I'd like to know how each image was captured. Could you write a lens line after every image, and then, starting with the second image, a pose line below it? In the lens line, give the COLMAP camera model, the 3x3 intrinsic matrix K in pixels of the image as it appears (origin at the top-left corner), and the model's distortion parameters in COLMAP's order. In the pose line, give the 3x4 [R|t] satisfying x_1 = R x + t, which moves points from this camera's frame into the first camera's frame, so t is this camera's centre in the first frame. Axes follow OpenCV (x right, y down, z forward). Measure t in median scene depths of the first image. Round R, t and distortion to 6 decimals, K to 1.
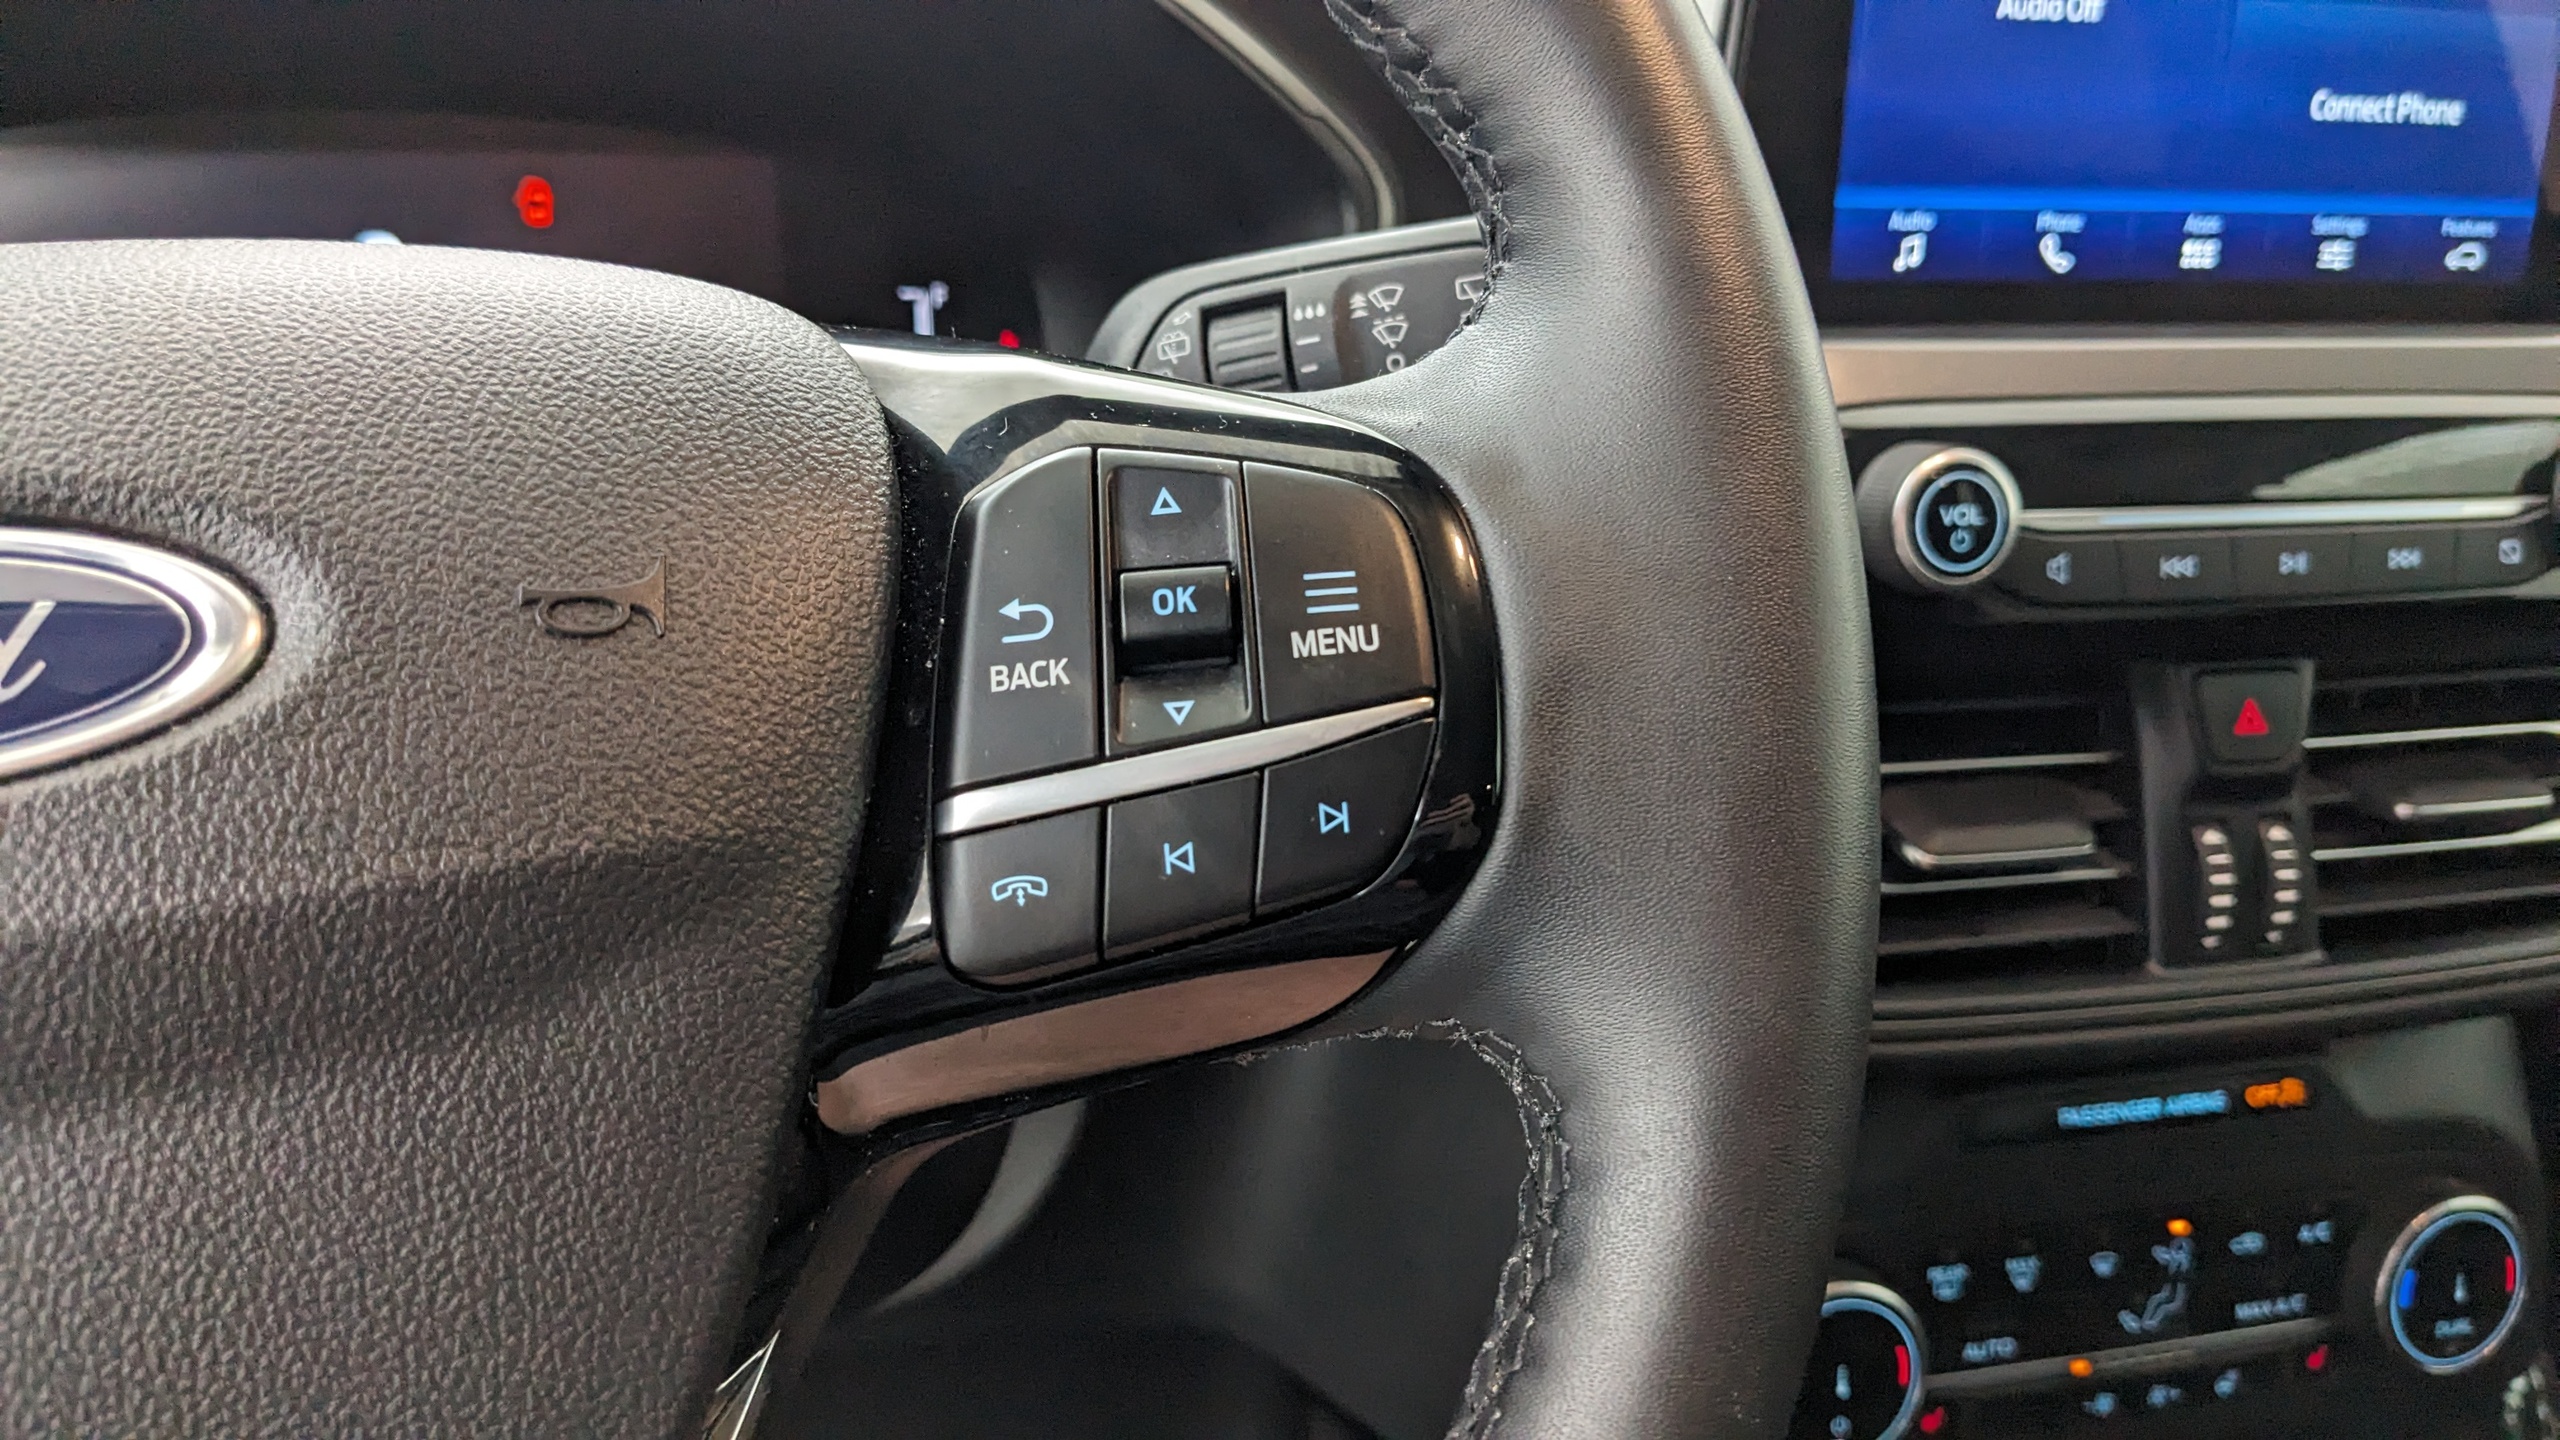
lens RADIAL K [[2045.9, 0, 1280.0], [0, 2045.9, 720.0], [0, 0, 1]] dist [-0.006157, -0.010626]
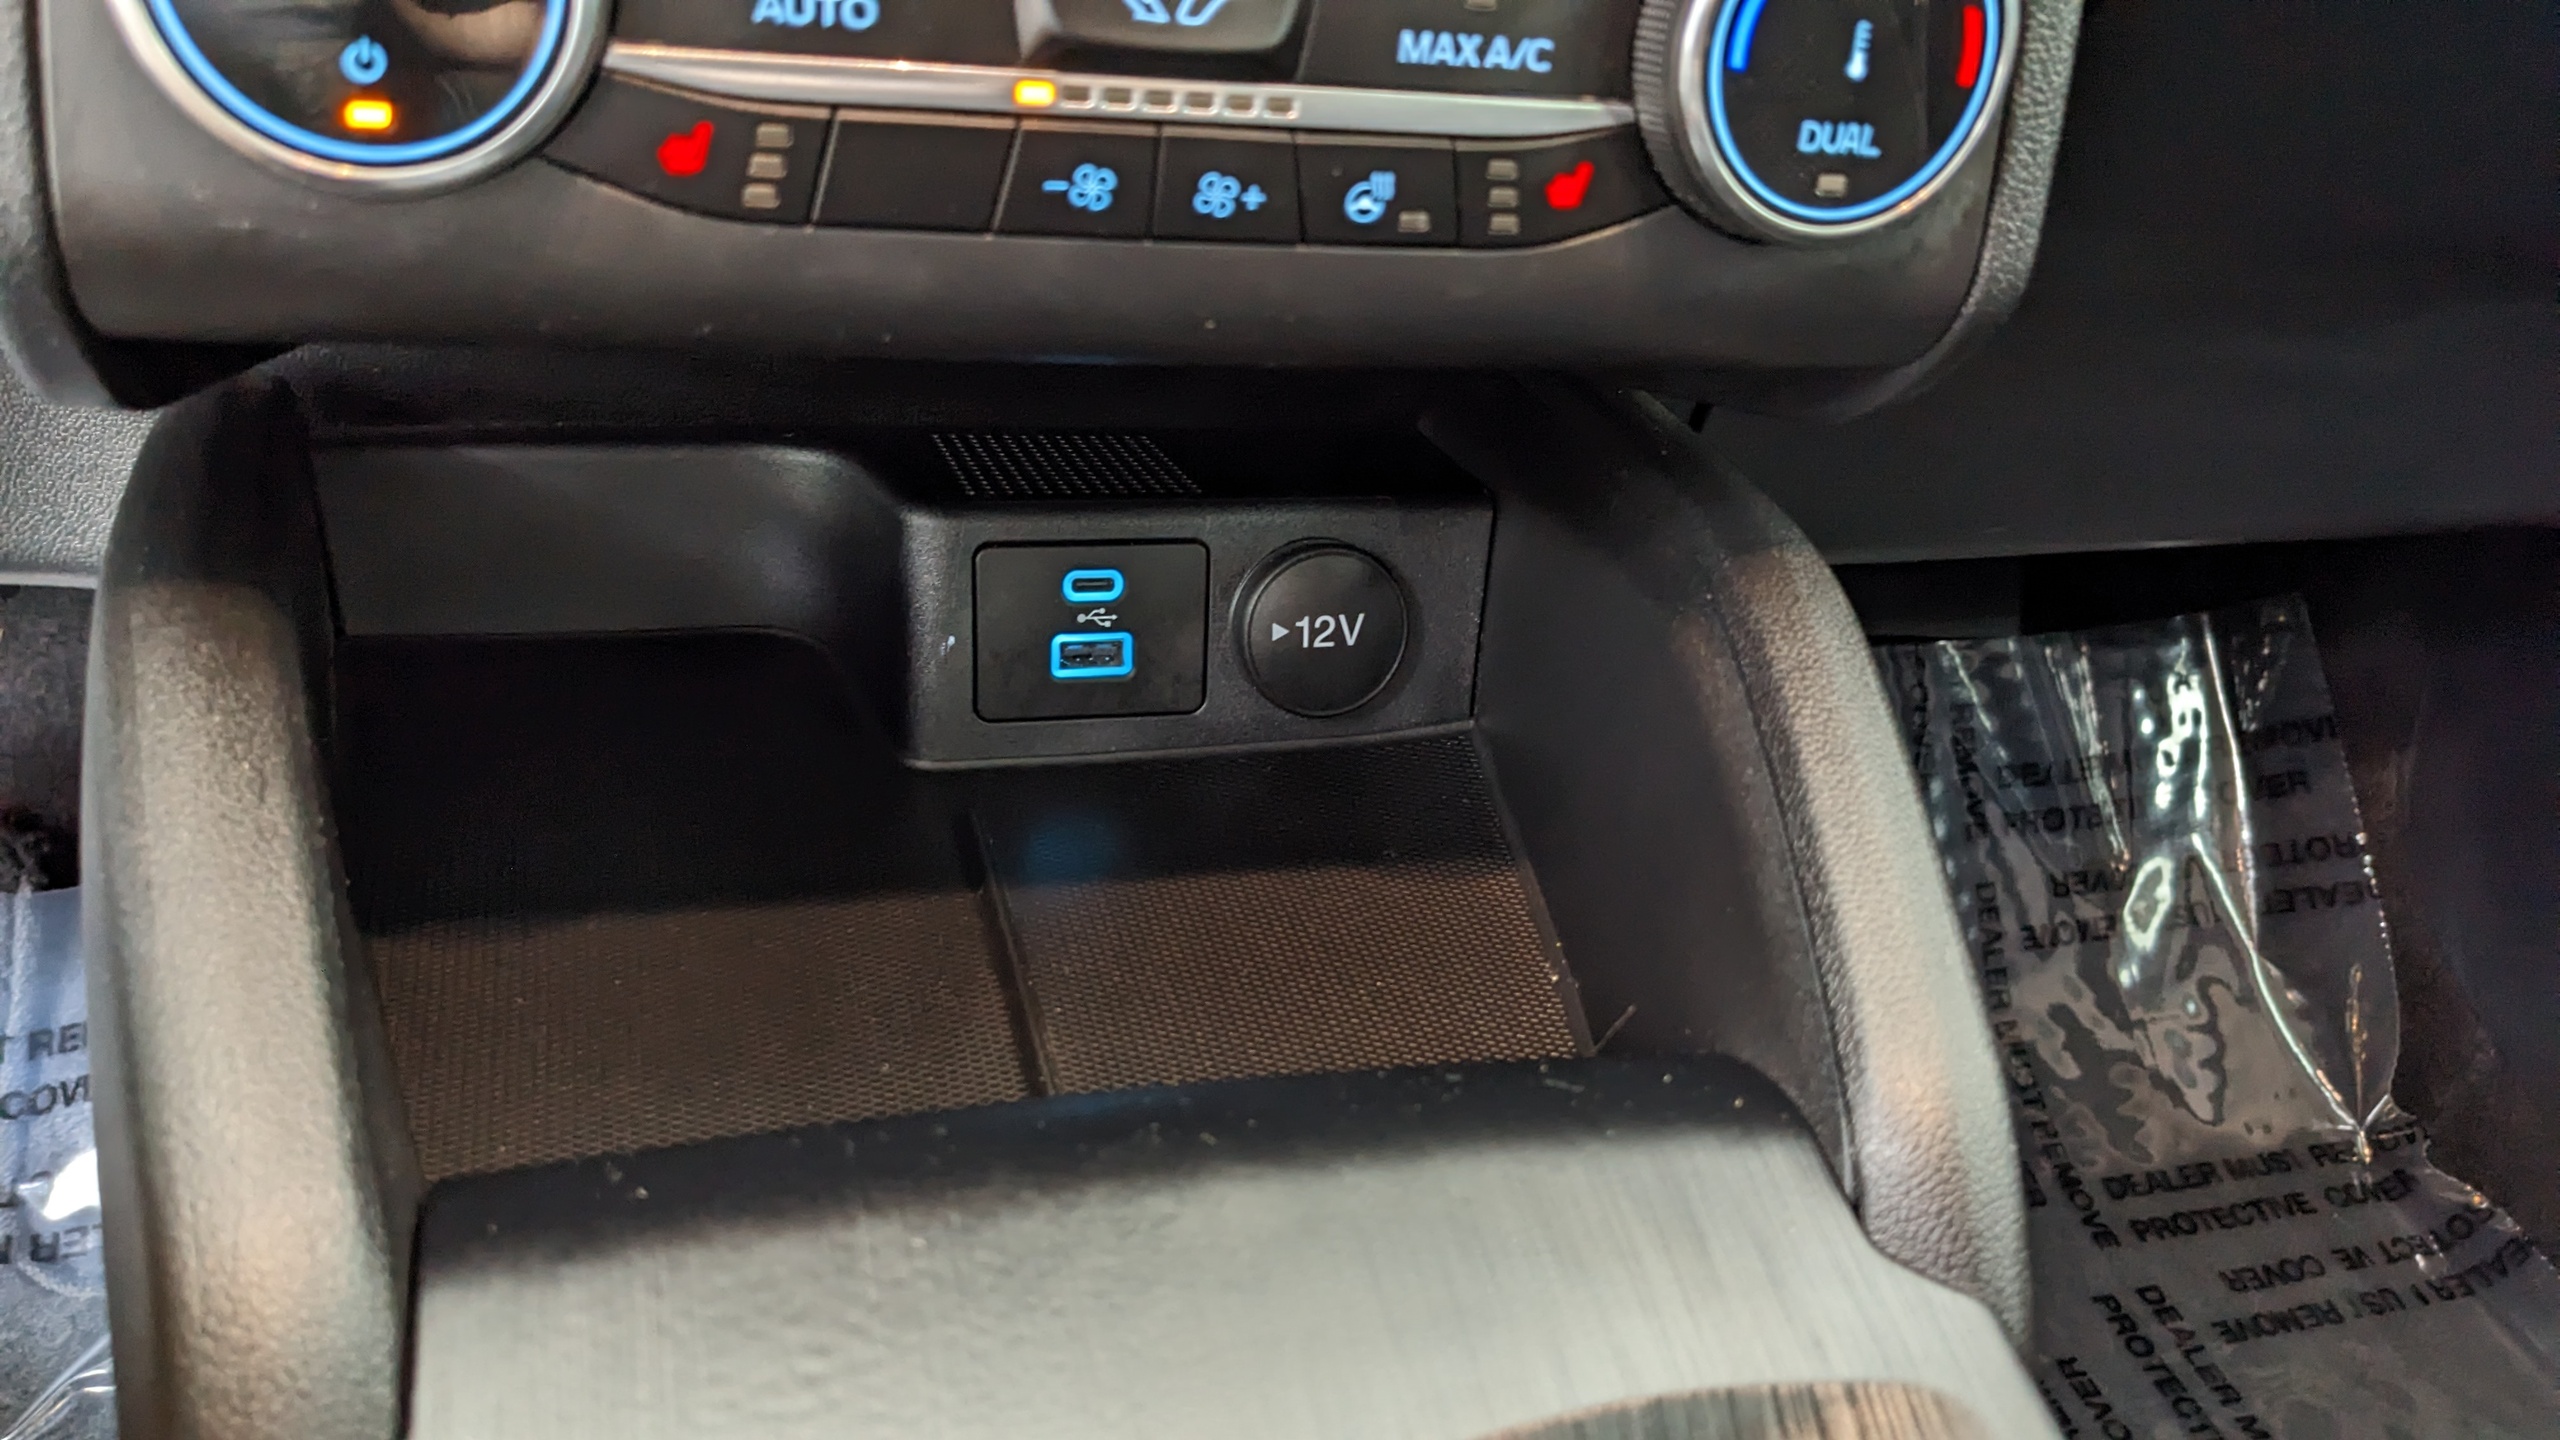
lens RADIAL K [[2004.8, 0, 1276.2], [0, 2004.8, 782.3], [0, 0, 1]] dist [0.067772, -0.192132]
pose [[0.995194, 0.078380, 0.058701, 0.465397], [-0.091758, 0.955760, 0.279470, 0.358863], [-0.034199, -0.283513, 0.958358, 0.528172]]
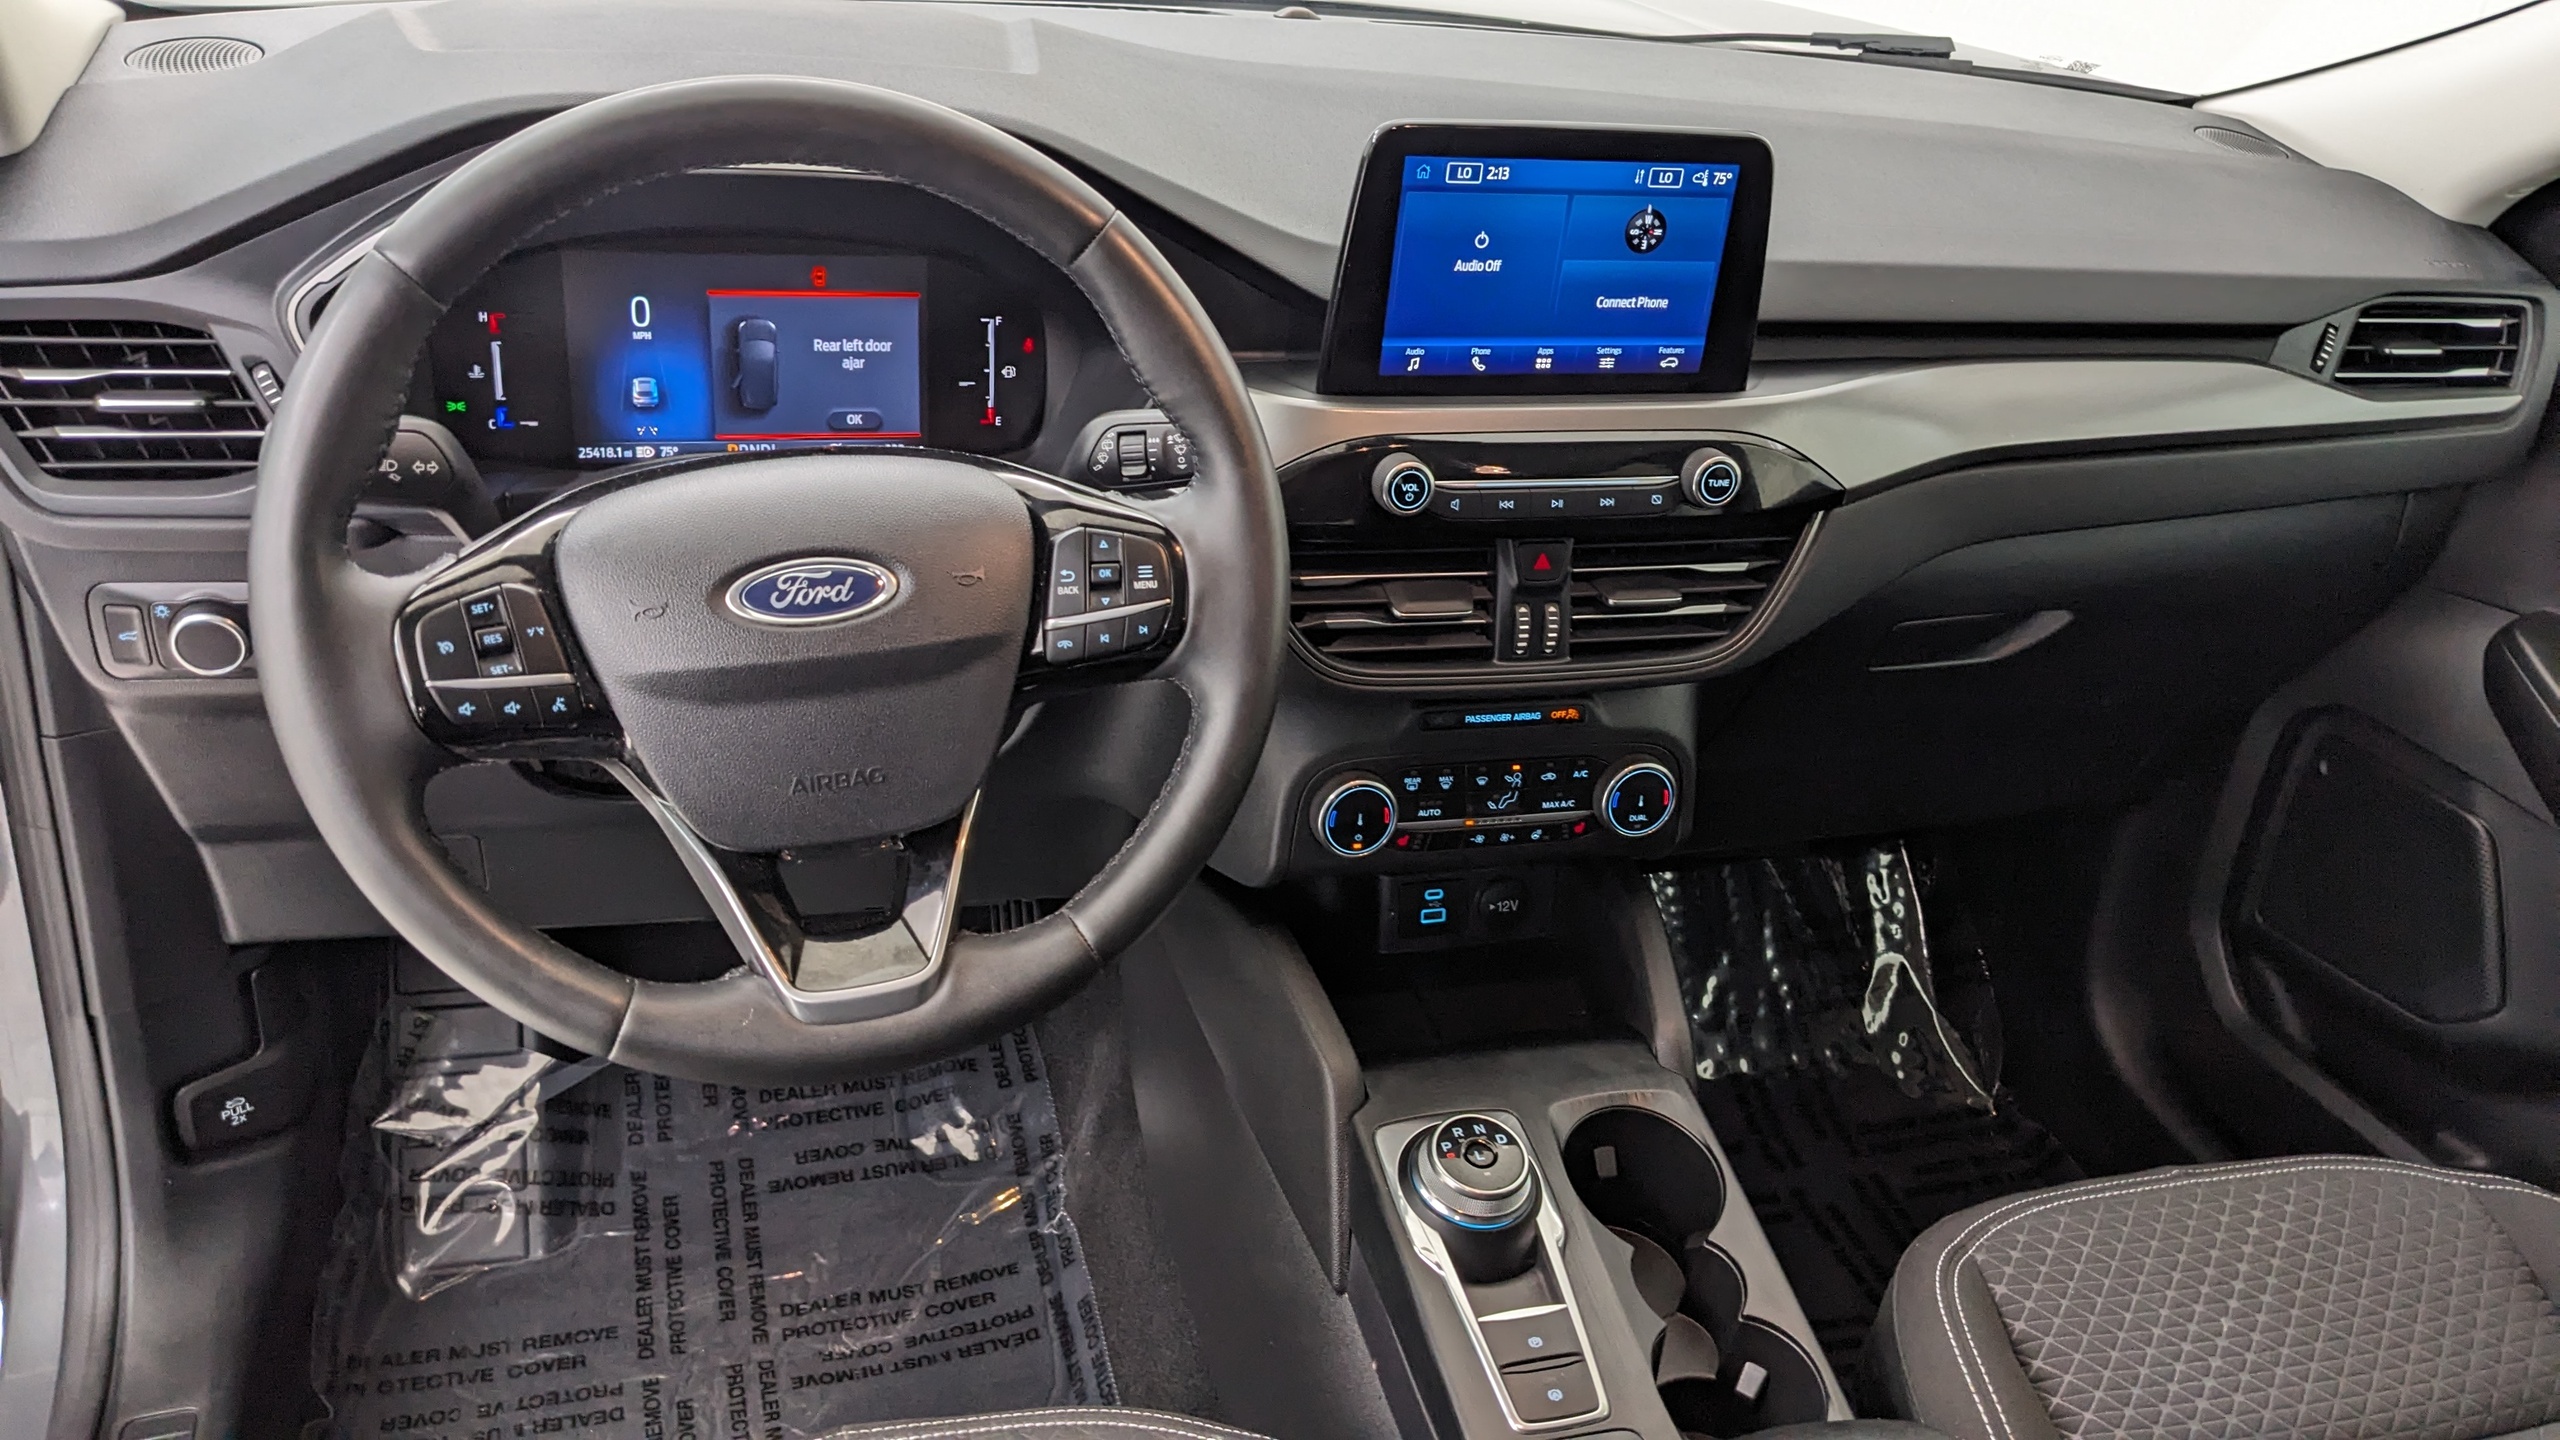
lens RADIAL K [[2040.2, 0, 1276.2], [0, 2040.2, 726.5], [0, 0, 1]] dist [0.097168, -0.001646]
pose [[0.997243, 0.053119, 0.051810, 0.042073], [-0.062528, 0.977528, 0.201319, -0.274780], [-0.039952, -0.204003, 0.978155, -1.383169]]
